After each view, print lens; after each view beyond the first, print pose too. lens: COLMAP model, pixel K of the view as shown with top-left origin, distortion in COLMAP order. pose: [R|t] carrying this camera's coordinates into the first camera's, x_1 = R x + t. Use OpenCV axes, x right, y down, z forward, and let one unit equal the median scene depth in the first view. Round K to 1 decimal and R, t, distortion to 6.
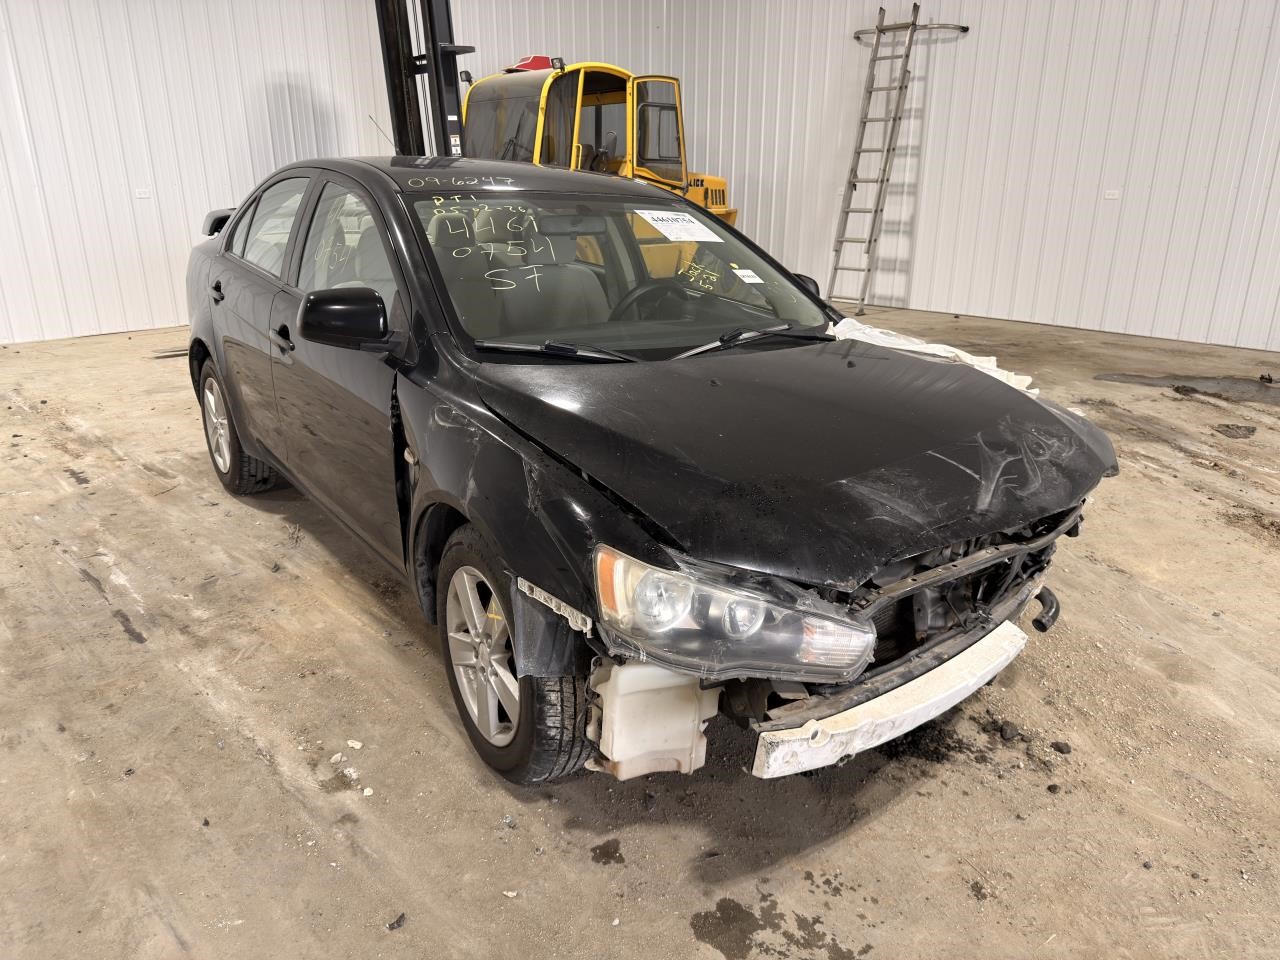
lens RADIAL K [[906.5, 0, 640.0], [0, 906.5, 480.0], [0, 0, 1]] dist [0.039429, -0.055138]
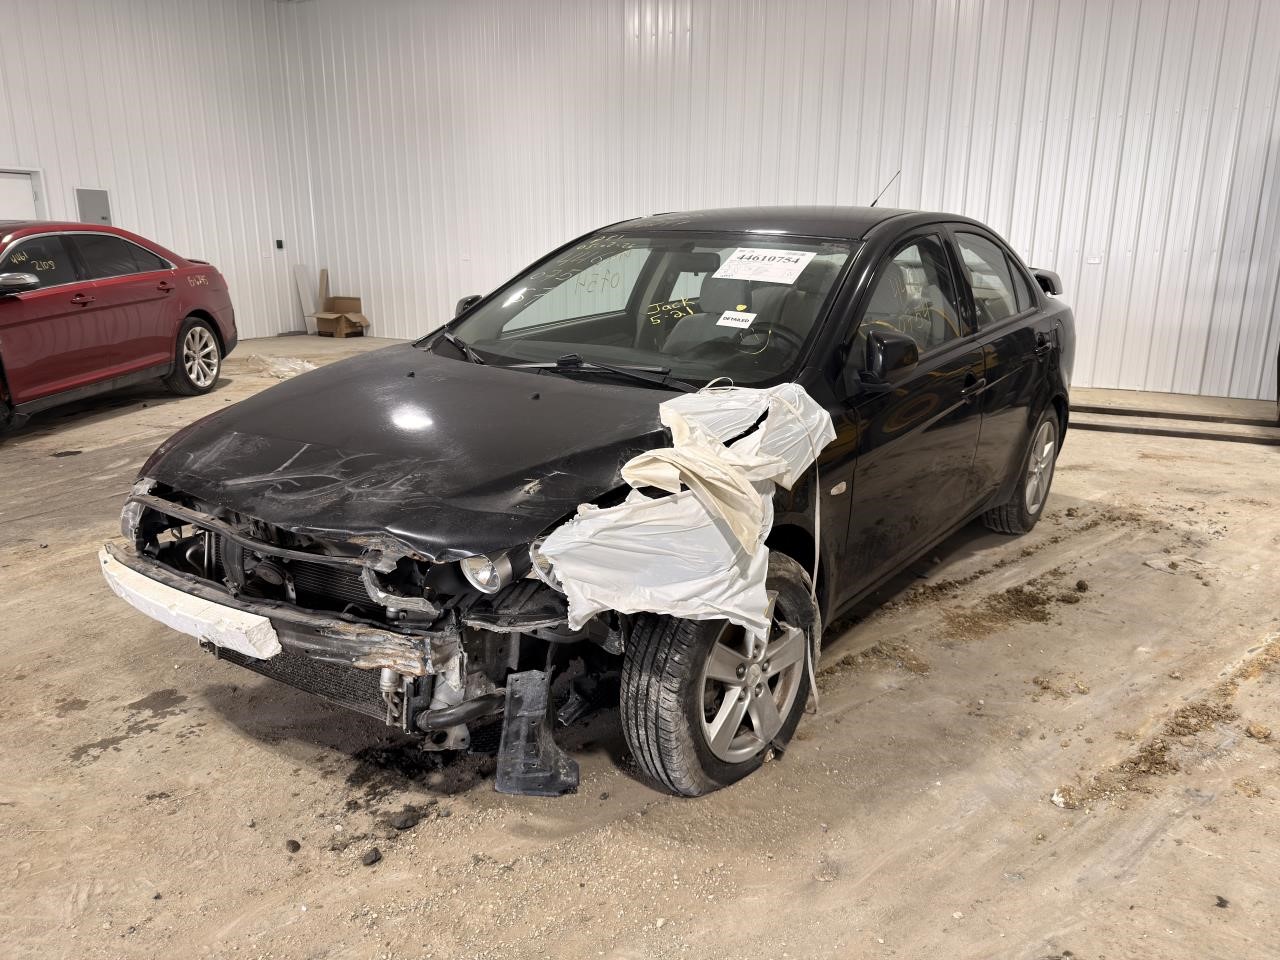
lens RADIAL K [[906.5, 0, 640.0], [0, 906.5, 480.0], [0, 0, 1]] dist [0.039429, -0.055138]
pose [[0.274656, 0.225937, -0.934621, 1.479719], [-0.302685, 0.942902, 0.138990, -0.266432], [0.912659, 0.244721, 0.327361, 1.042747]]
